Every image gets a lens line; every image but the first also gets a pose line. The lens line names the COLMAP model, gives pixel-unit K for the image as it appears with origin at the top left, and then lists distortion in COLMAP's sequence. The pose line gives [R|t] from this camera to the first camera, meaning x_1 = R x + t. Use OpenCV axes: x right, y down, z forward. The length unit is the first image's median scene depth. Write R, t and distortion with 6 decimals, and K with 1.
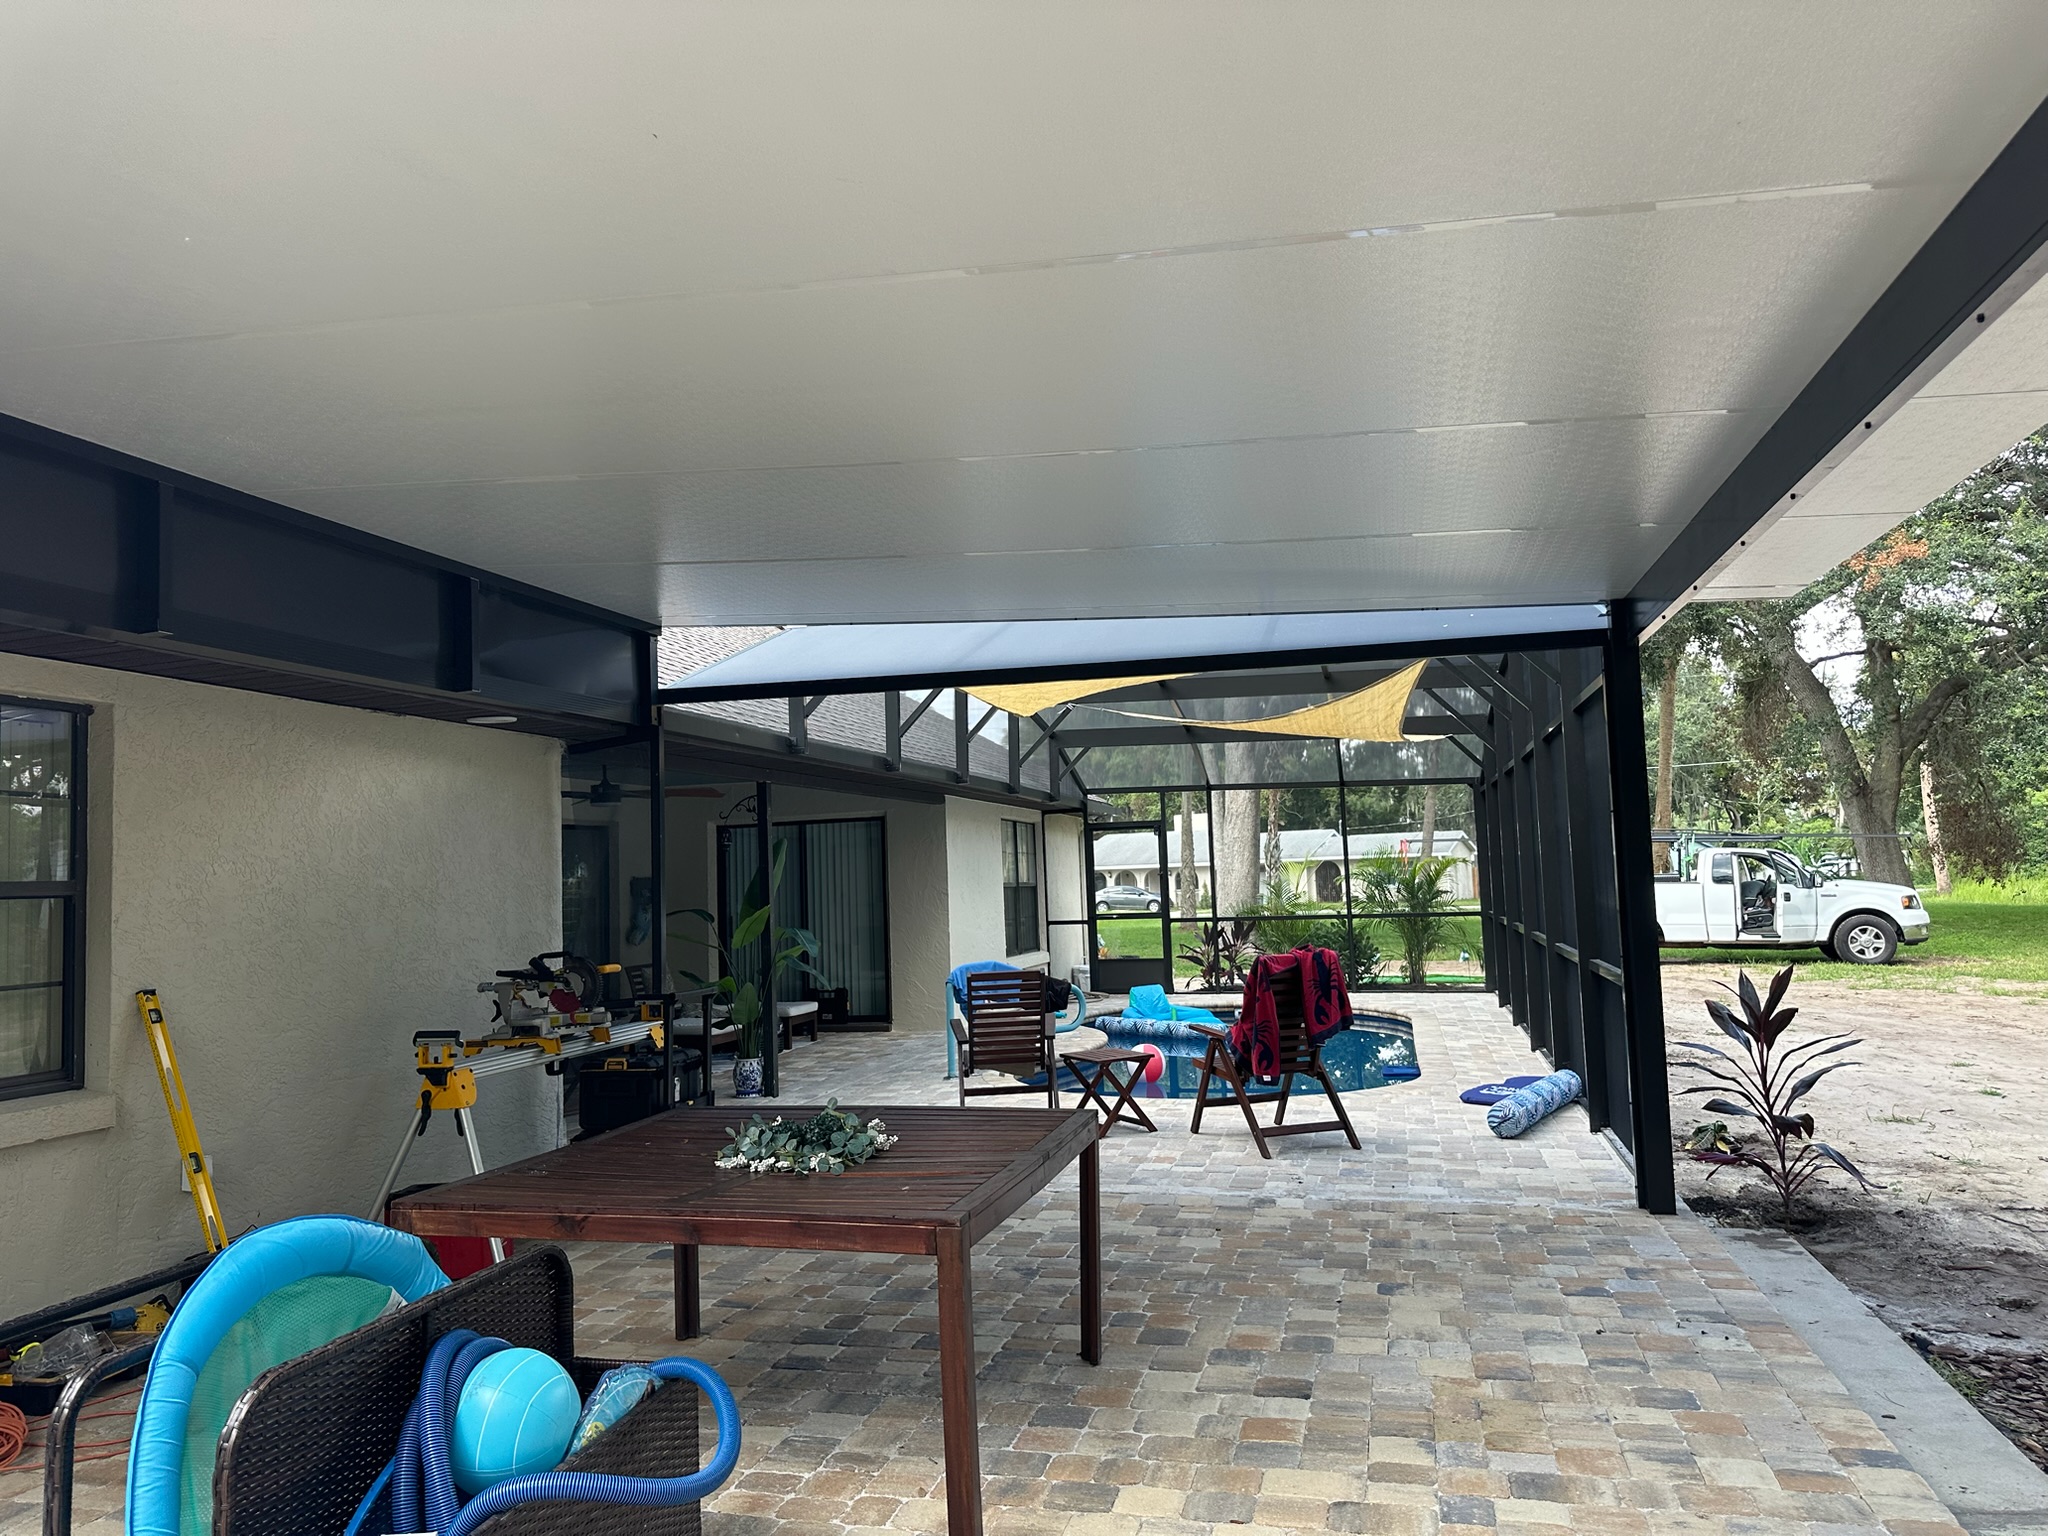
lens RADIAL K [[1450.4, 0, 1017.4], [0, 1450.4, 770.6], [0, 0, 1]] dist [0.022196, -0.025866]
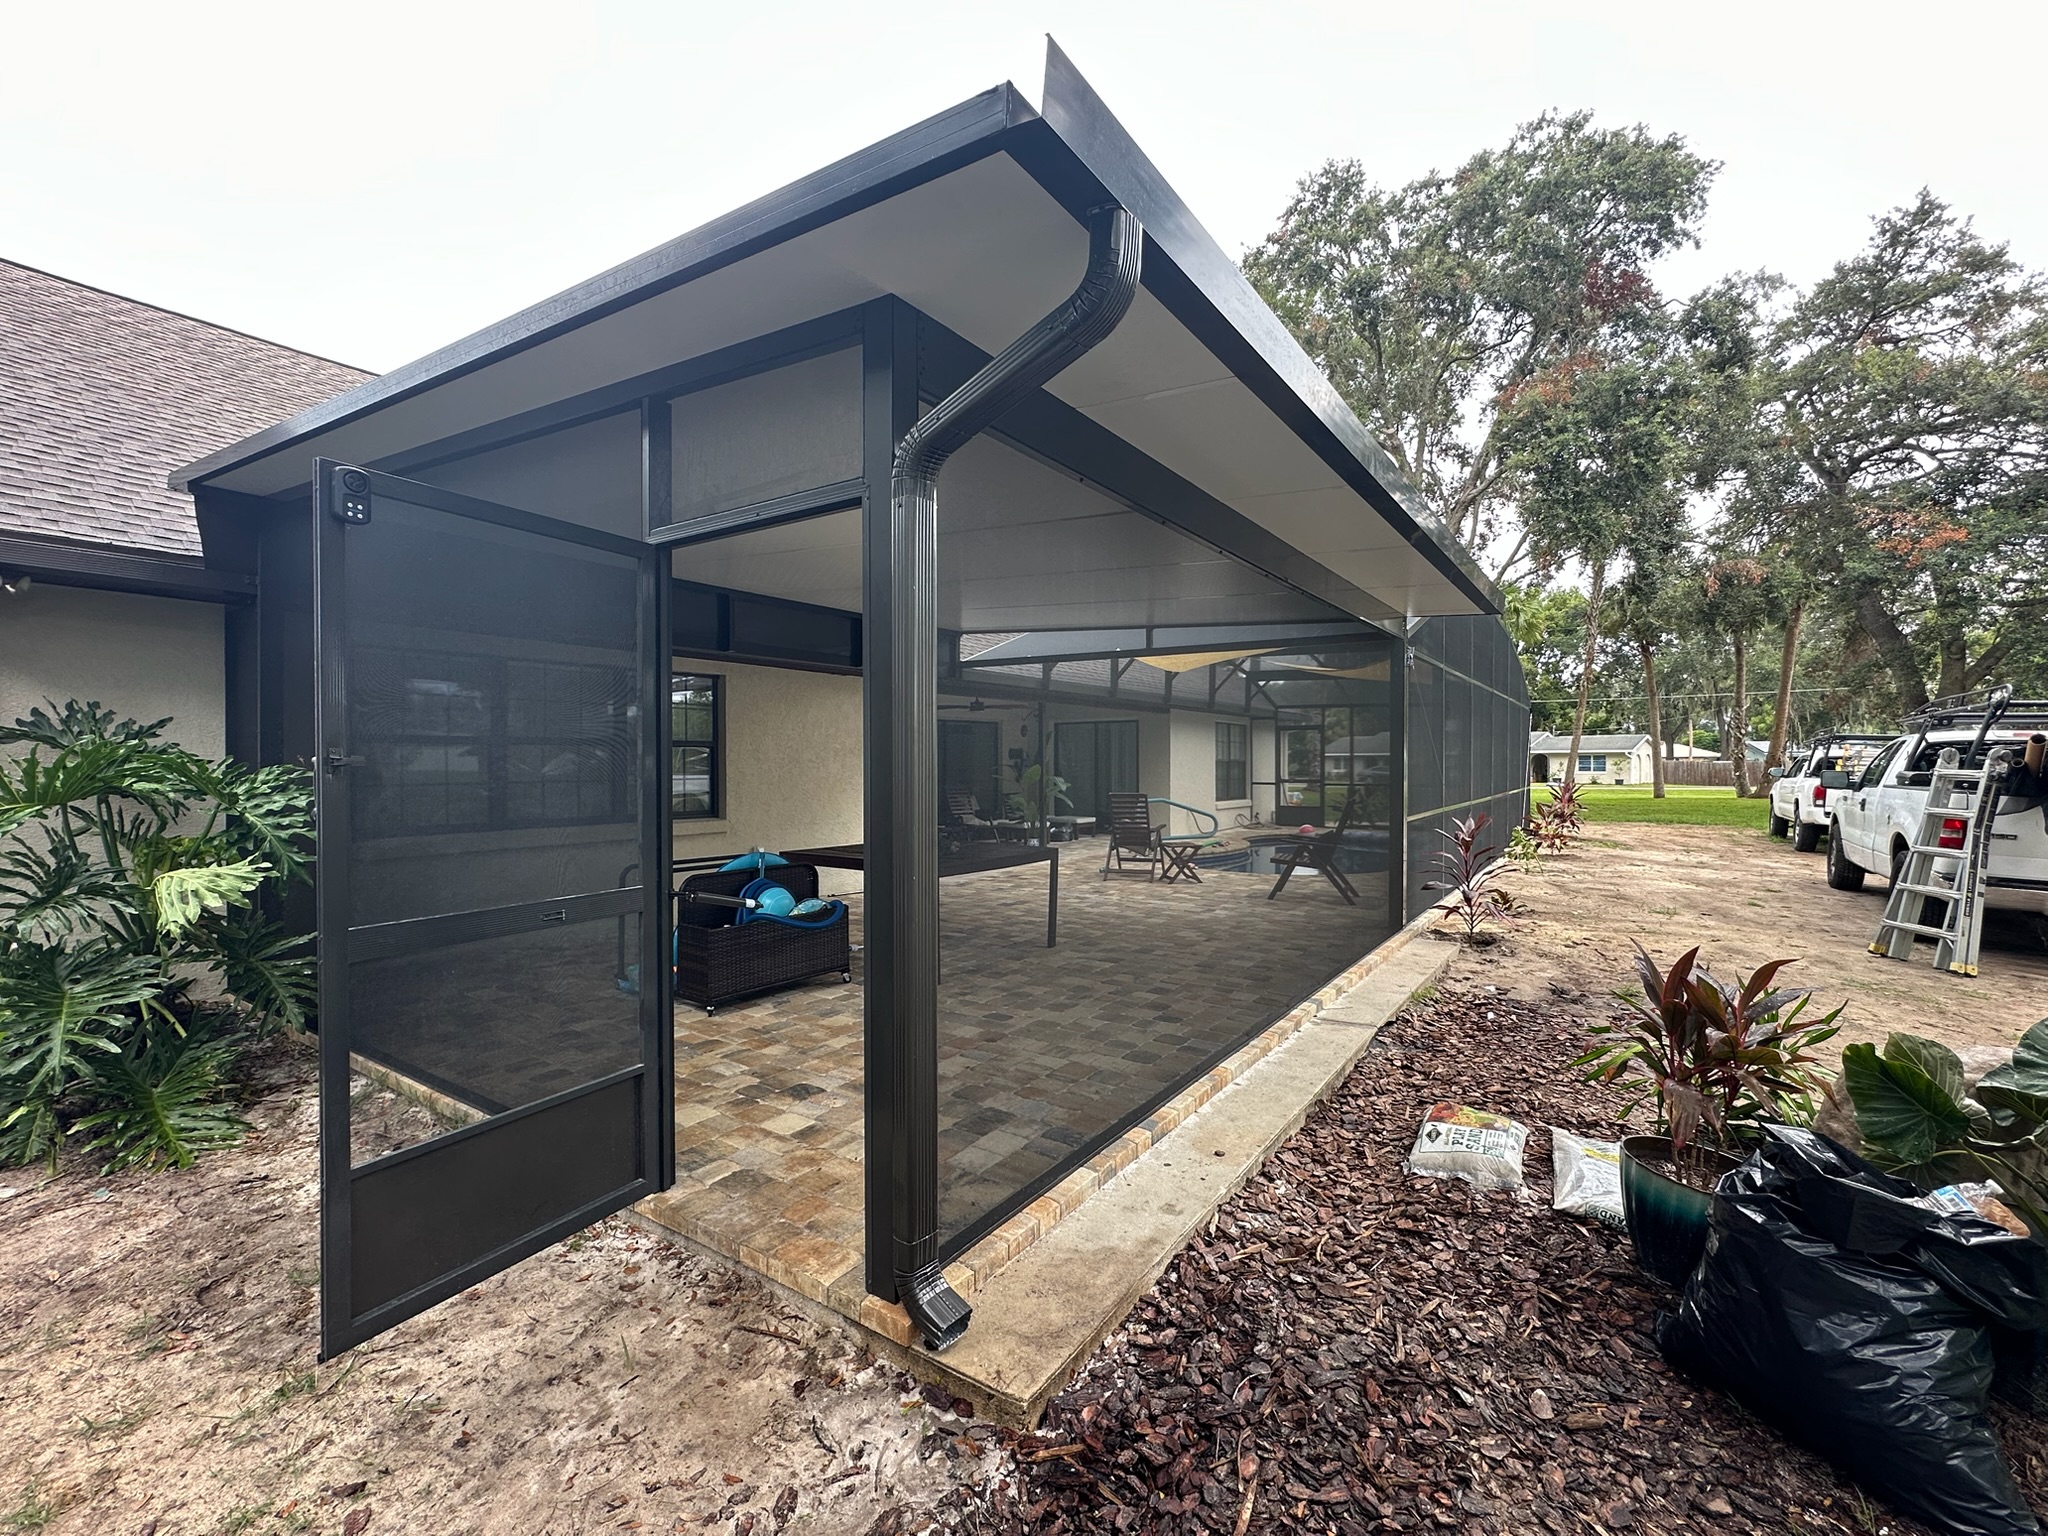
lens RADIAL K [[915.5, 0, 1018.2], [0, 915.5, 769.1], [0, 0, 1]] dist [0.000403, 0.000123]
pose [[0.938037, 0.035495, -0.344713, 0.256341], [-0.004553, 0.995917, 0.090160, -0.015477], [0.346506, -0.083004, 0.934368, -0.214212]]
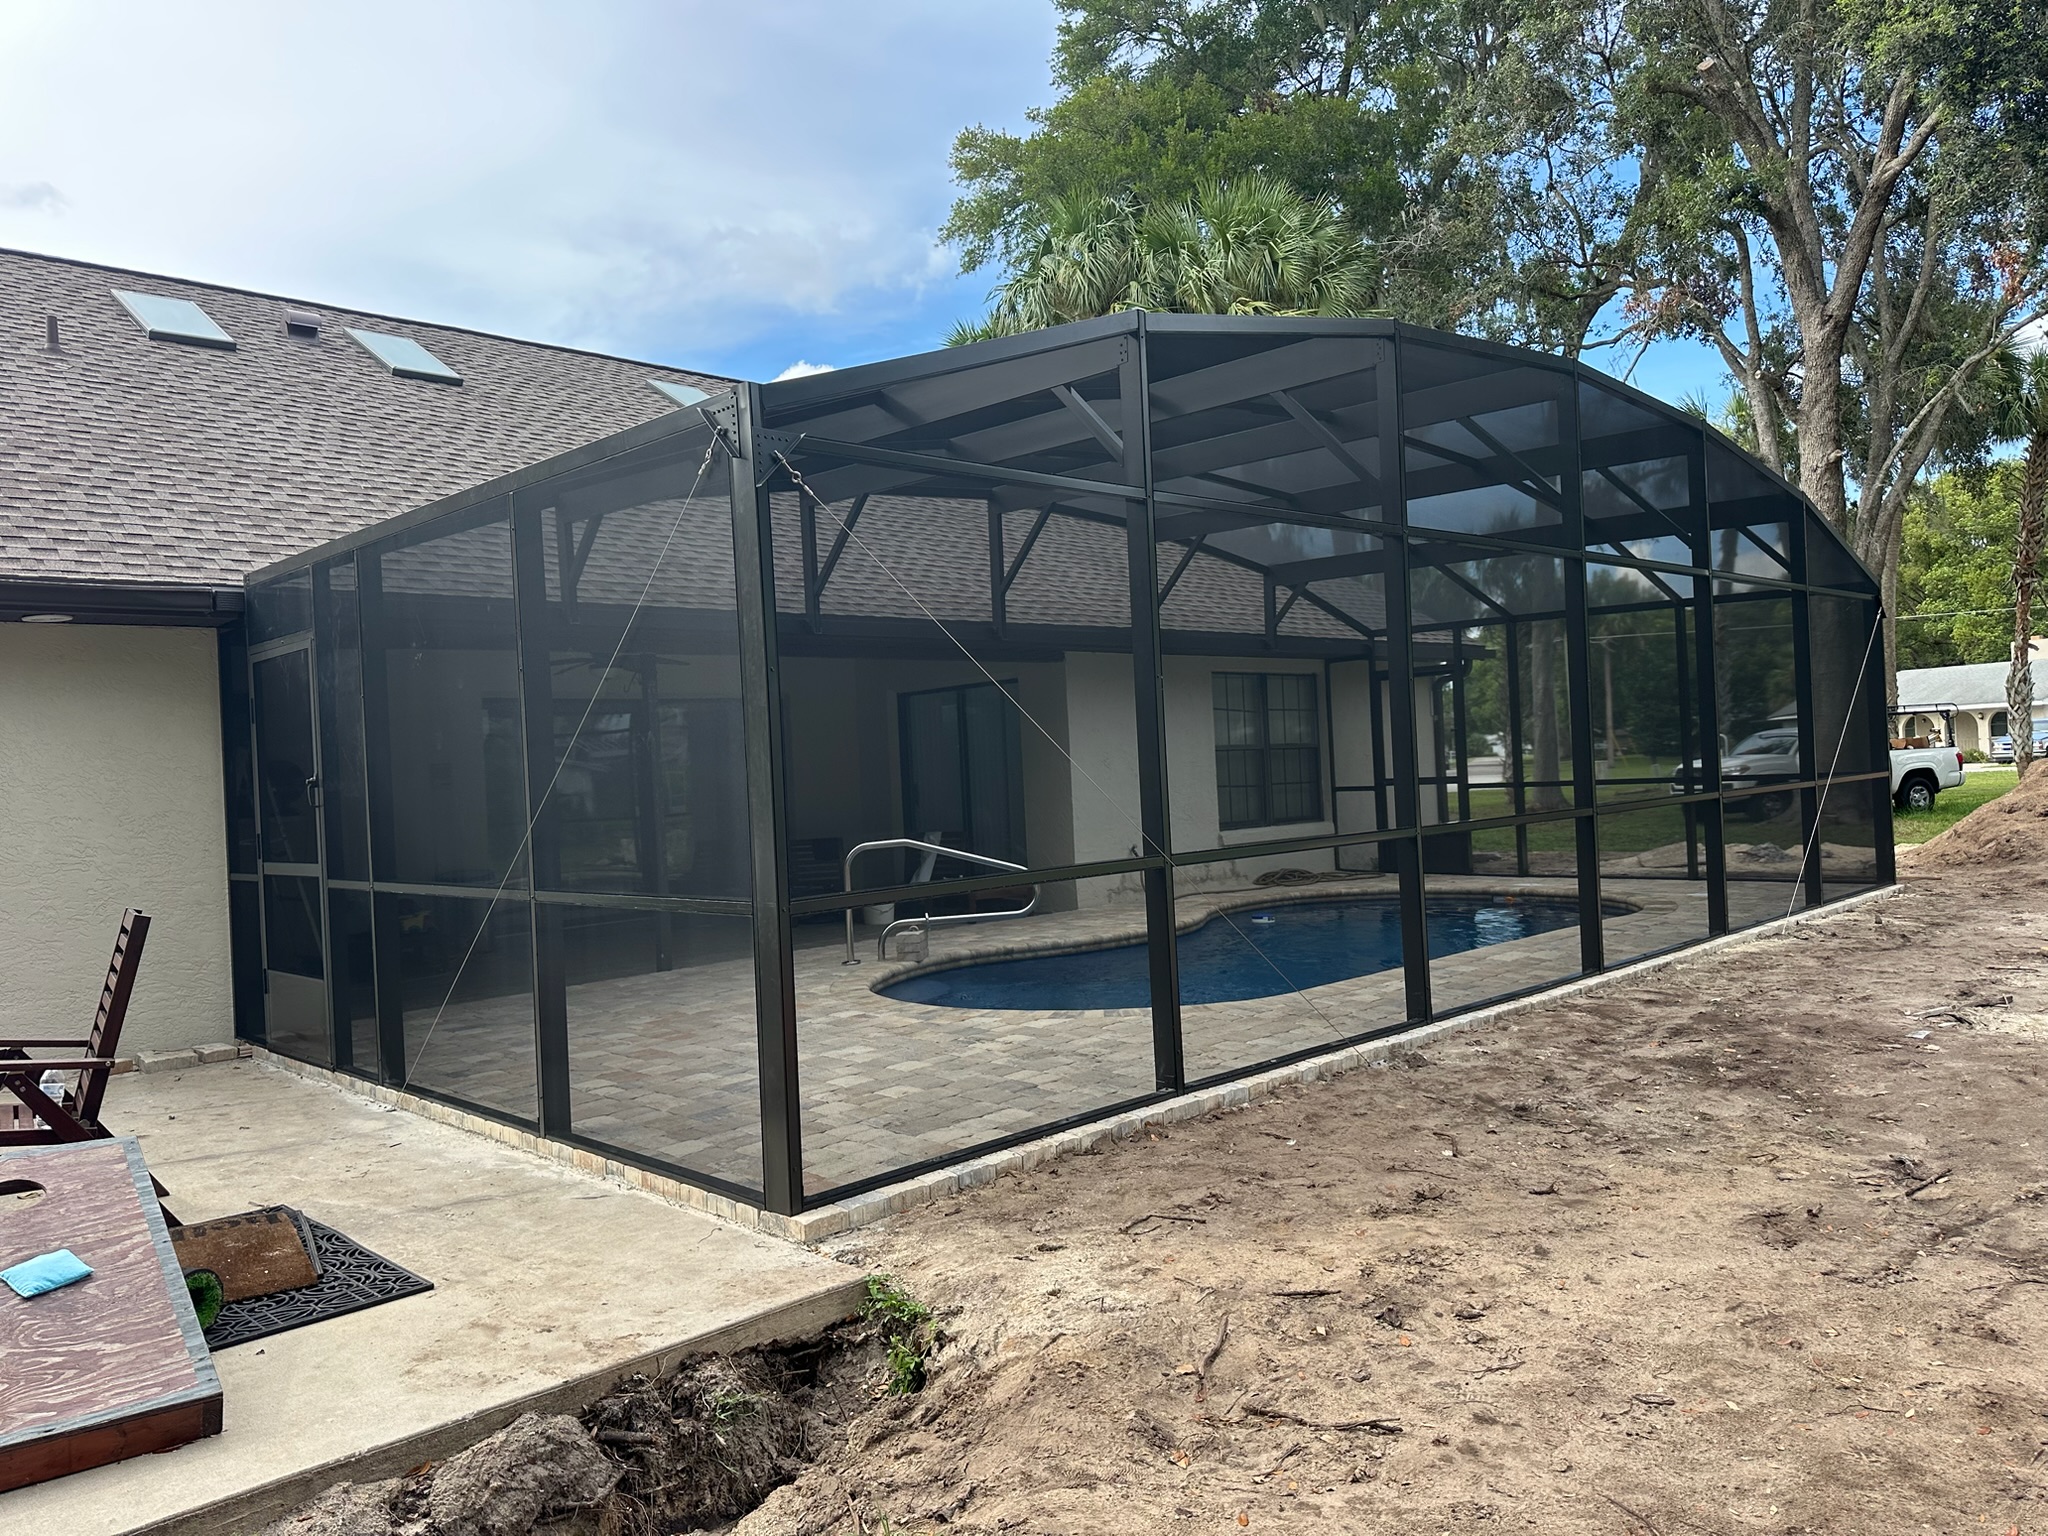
lens RADIAL K [[1442.8, 0, 1023.7], [0, 1442.8, 762.8], [0, 0, 1]] dist [0.033554, -0.035859]
pose [[0.850867, -0.012025, -0.525243, 0.597528], [0.061865, 0.995076, 0.077437, 0.022370], [0.521726, -0.098383, 0.847422, 0.339517]]
